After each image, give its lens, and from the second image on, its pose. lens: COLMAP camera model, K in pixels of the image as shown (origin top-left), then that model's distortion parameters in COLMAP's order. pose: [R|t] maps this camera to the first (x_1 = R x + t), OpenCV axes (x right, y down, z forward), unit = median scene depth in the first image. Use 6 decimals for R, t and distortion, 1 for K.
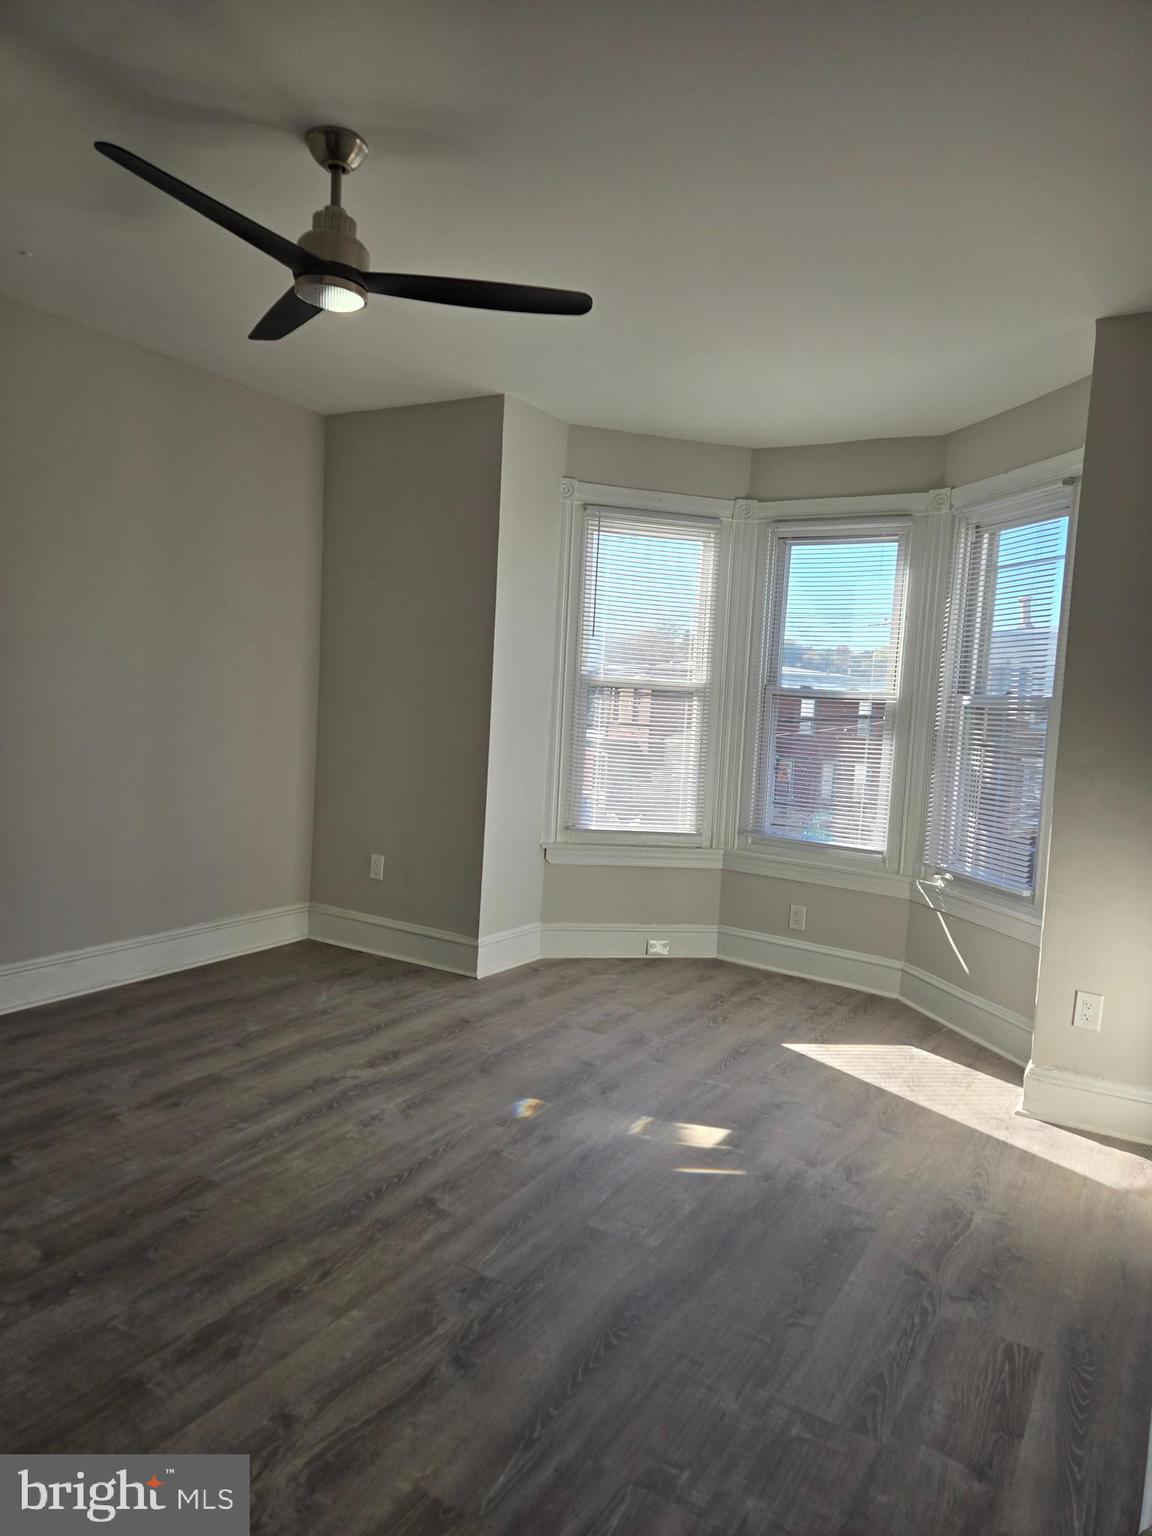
lens RADIAL K [[1025.1, 0, 577.0], [0, 1025.1, 777.7], [0, 0, 1]] dist [0.074934, -0.054317]
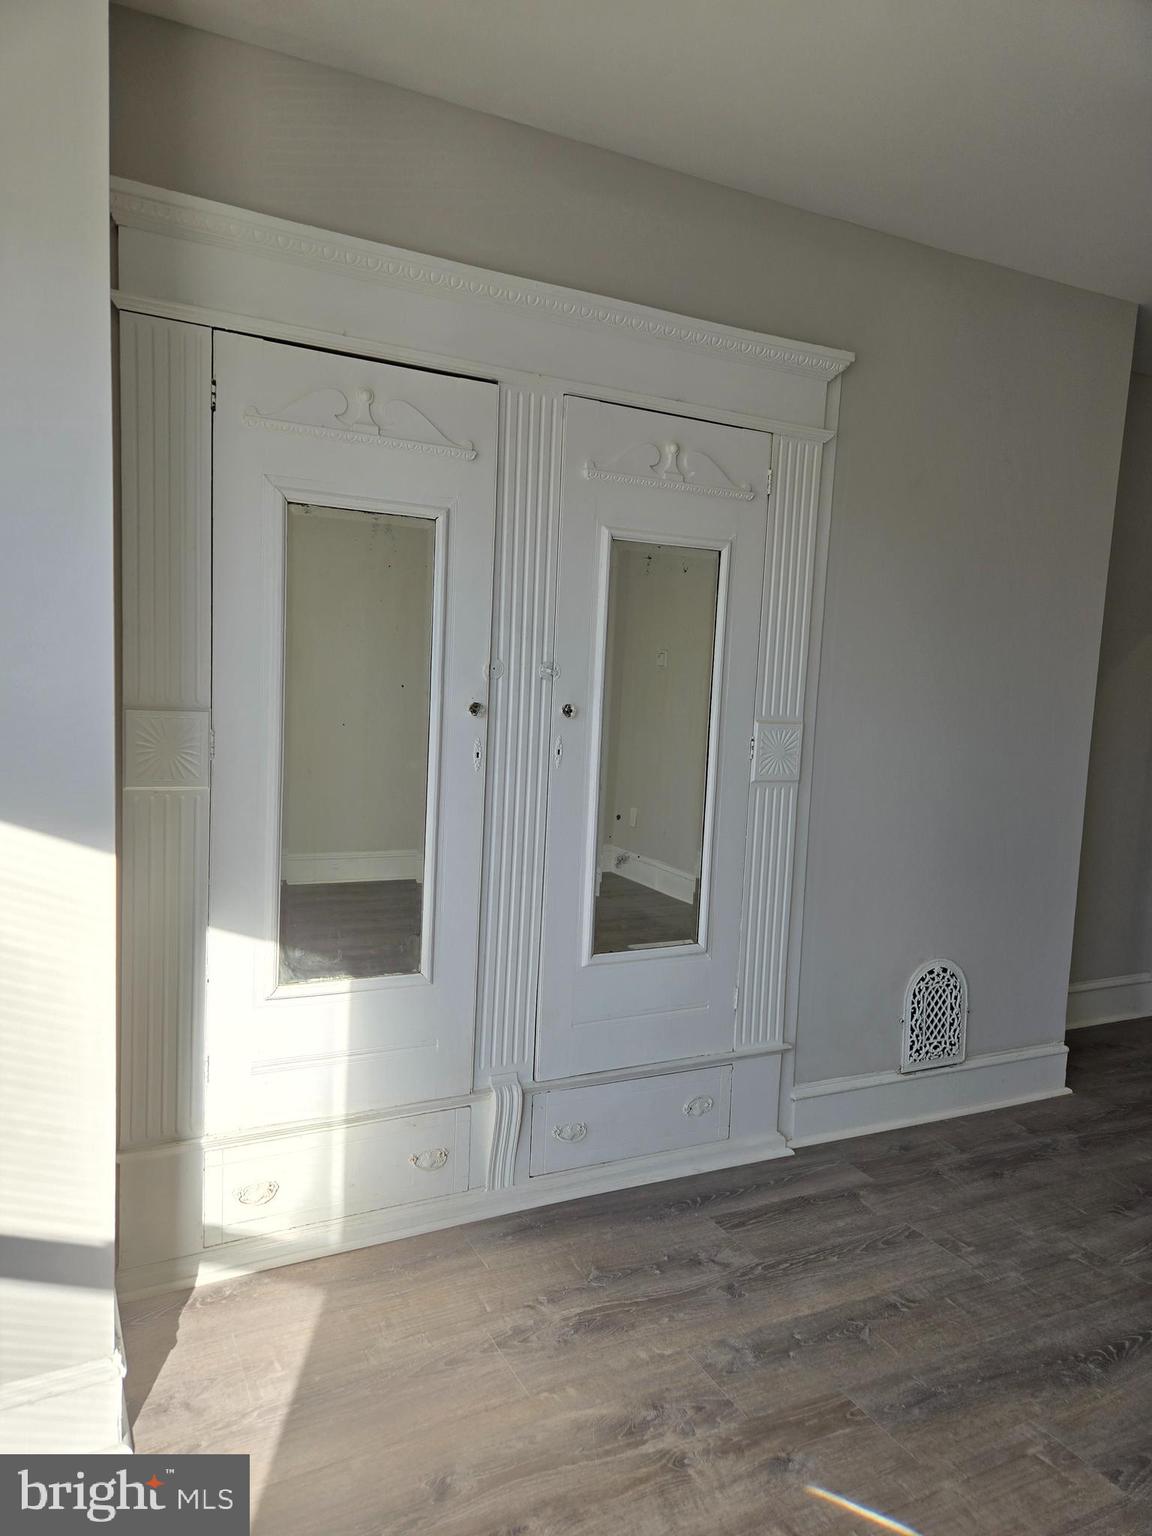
lens RADIAL K [[1025.1, 0, 581.9], [0, 1025.1, 778.8], [0, 0, 1]] dist [0.074934, -0.054317]
pose [[-0.847833, -0.139278, 0.511645, 0.016556], [-0.041860, 0.979457, 0.197260, -0.109881], [-0.528608, 0.145827, -0.836246, 1.251082]]
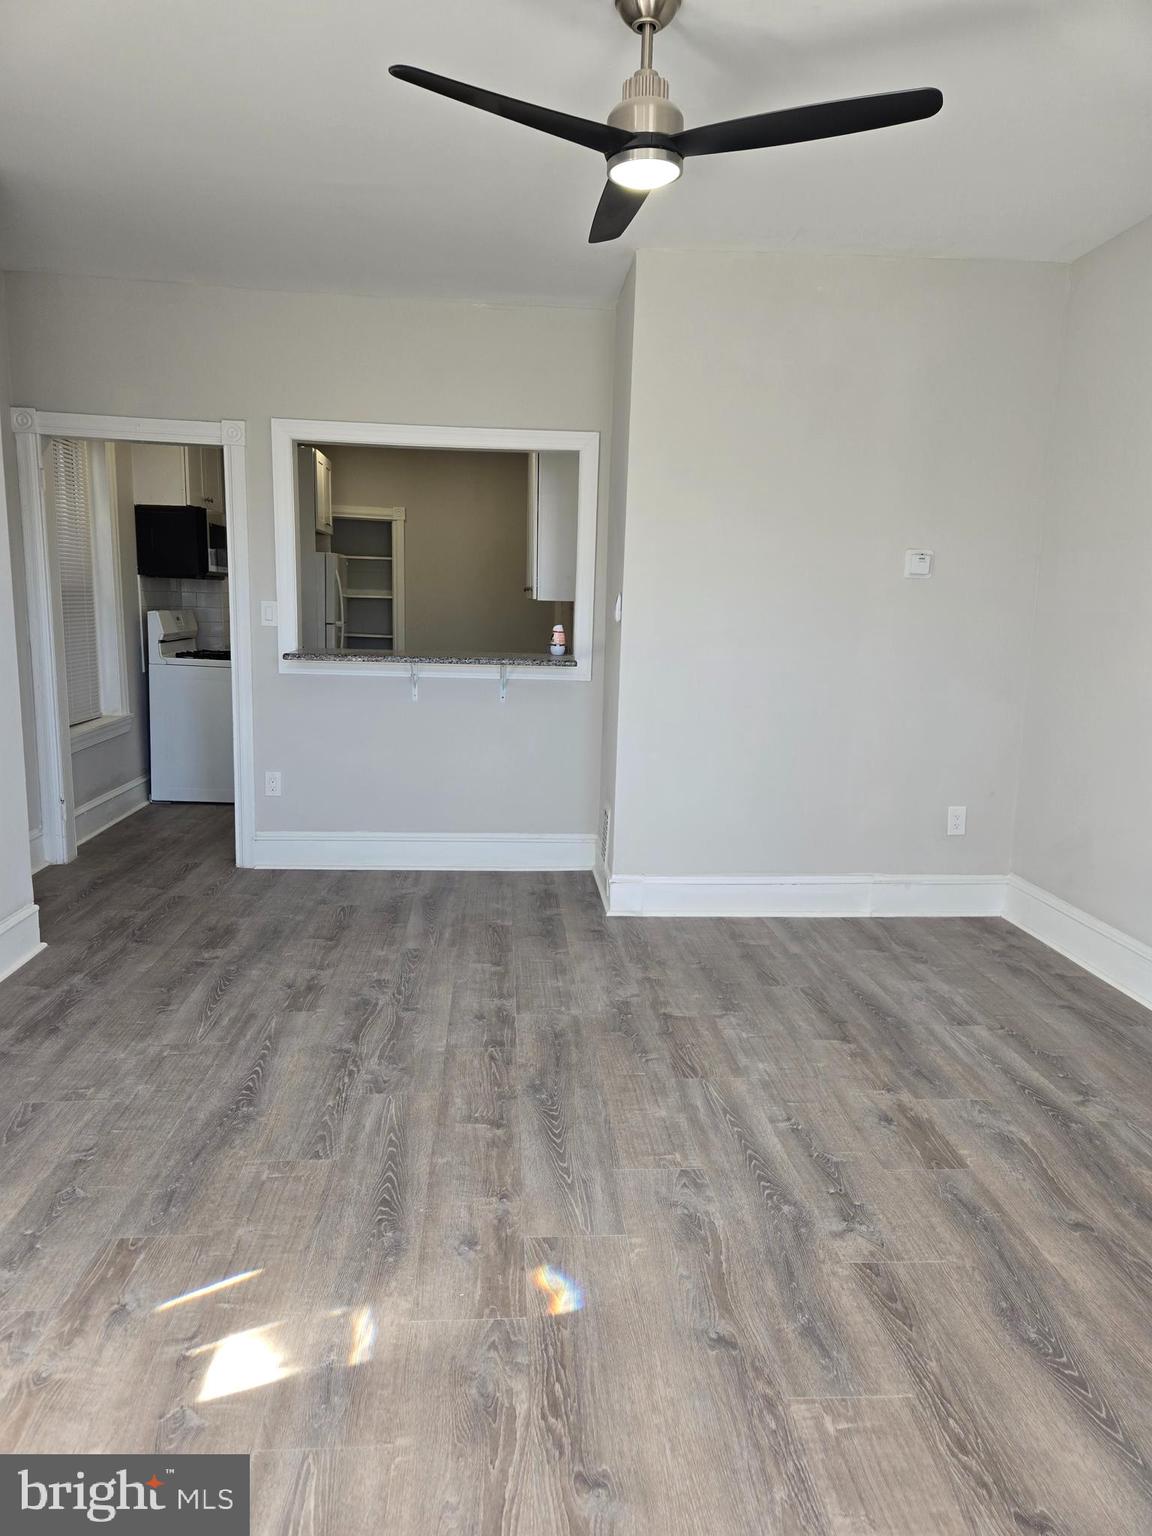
lens RADIAL K [[1025.1, 0, 565.8], [0, 1025.1, 762.4], [0, 0, 1]] dist [0.074934, -0.054317]
pose [[-0.818676, 0.015818, -0.574038, 0.266192], [-0.118278, 0.973543, 0.195511, -0.087083], [0.561943, 0.227956, -0.795145, 1.305712]]
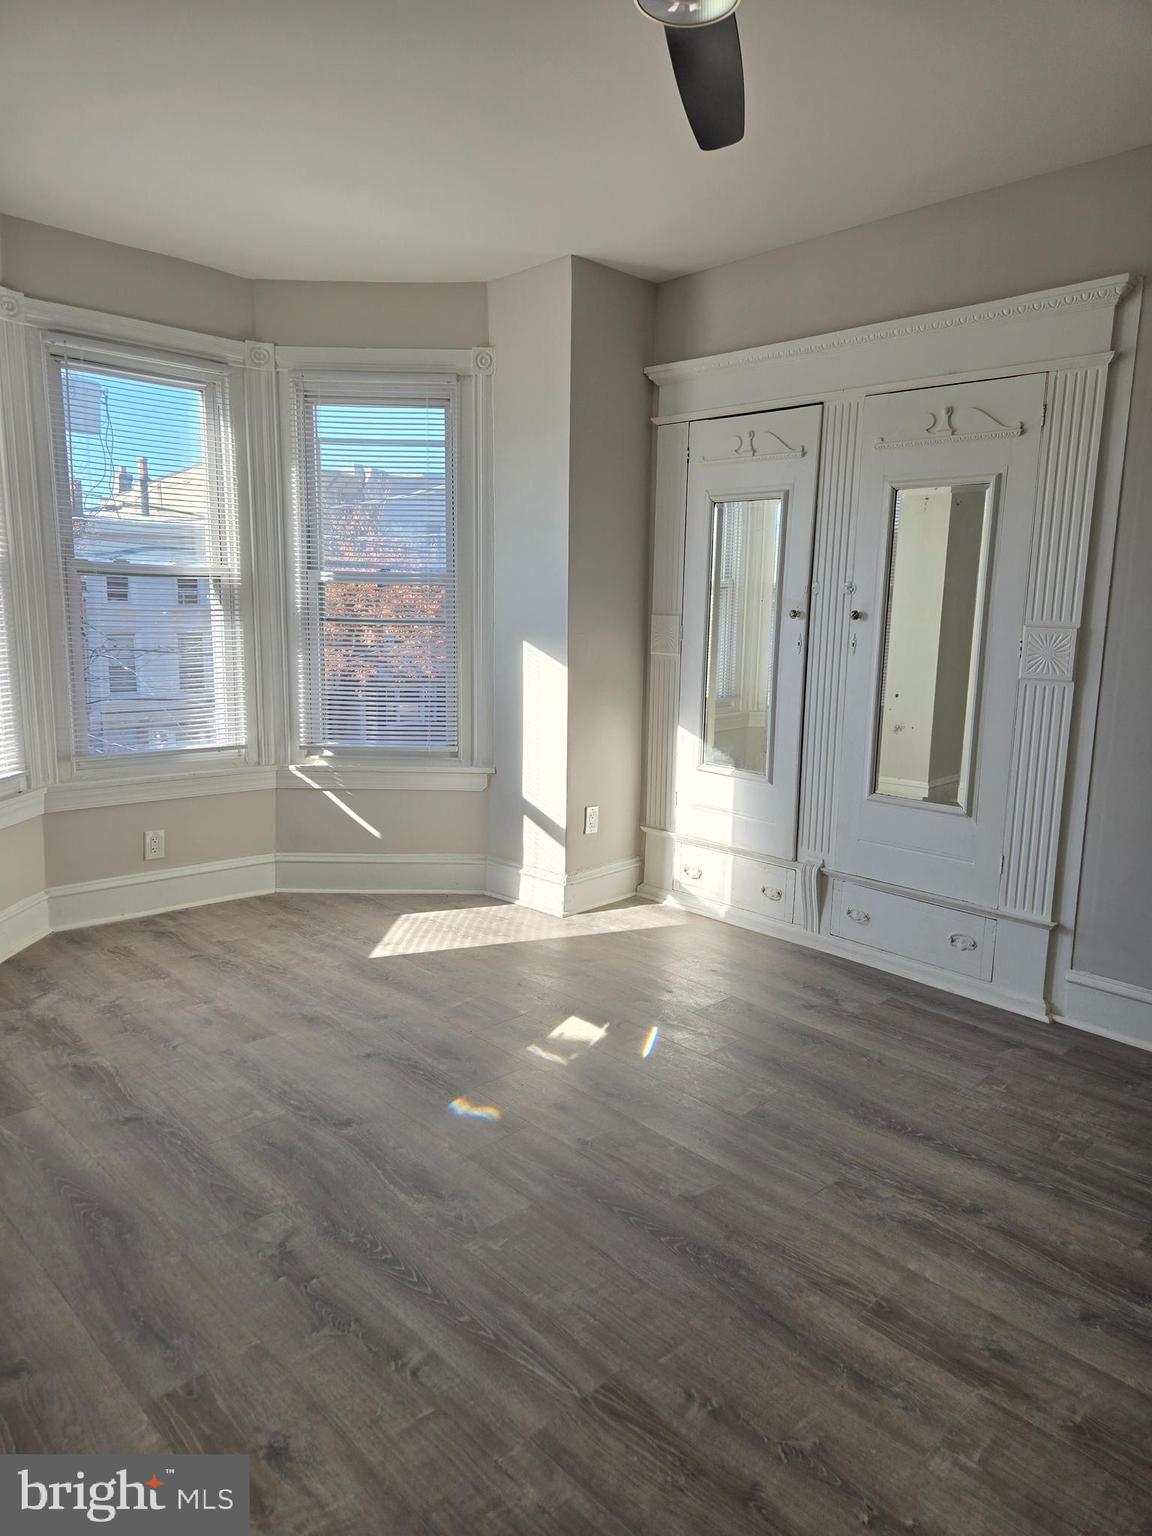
lens RADIAL K [[1025.1, 0, 591.5], [0, 1025.1, 757.8], [0, 0, 1]] dist [0.074934, -0.054317]
pose [[0.245646, -0.199524, 0.948603, -0.686641], [0.075618, 0.979550, 0.186452, -0.088456], [-0.966406, 0.025930, 0.255711, 0.642799]]
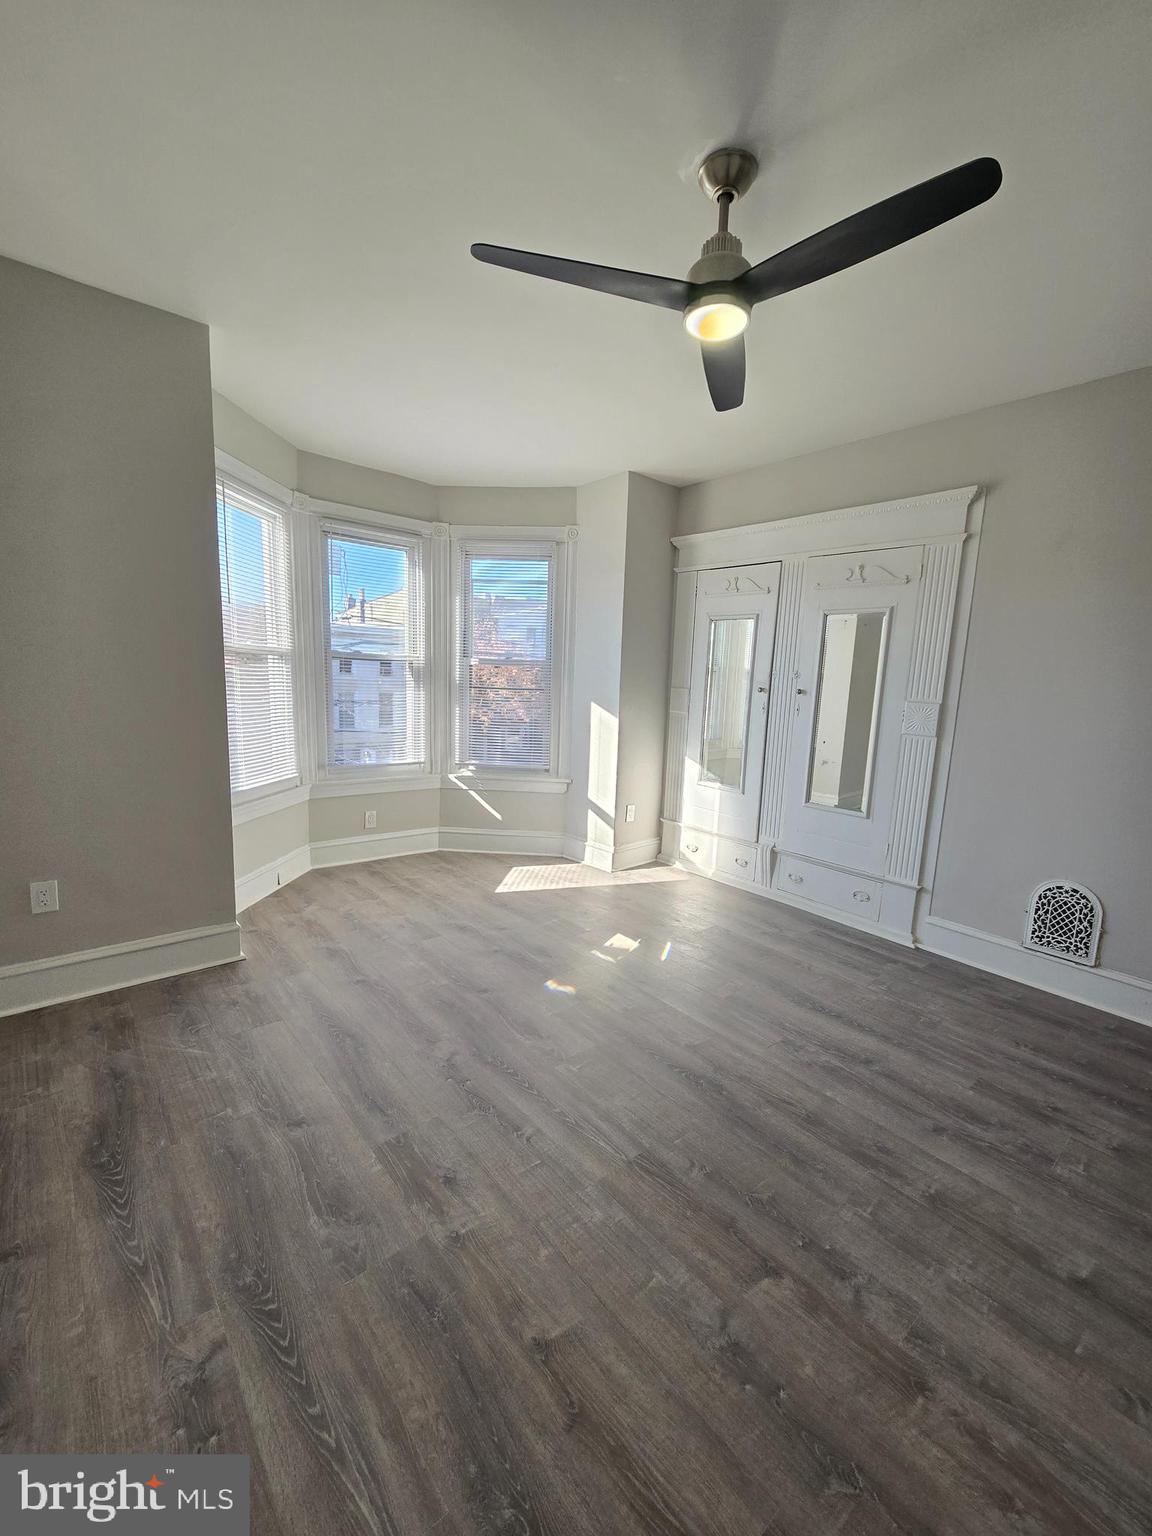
lens RADIAL K [[631.7, 0, 586.3], [0, 631.7, 773.1], [0, 0, 1]] dist [0.000533, 0.000914]
pose [[0.305484, -0.192052, 0.932628, -0.695330], [0.058948, 0.981384, 0.182784, -0.093687], [-0.950371, -0.000861, 0.311118, 0.657624]]
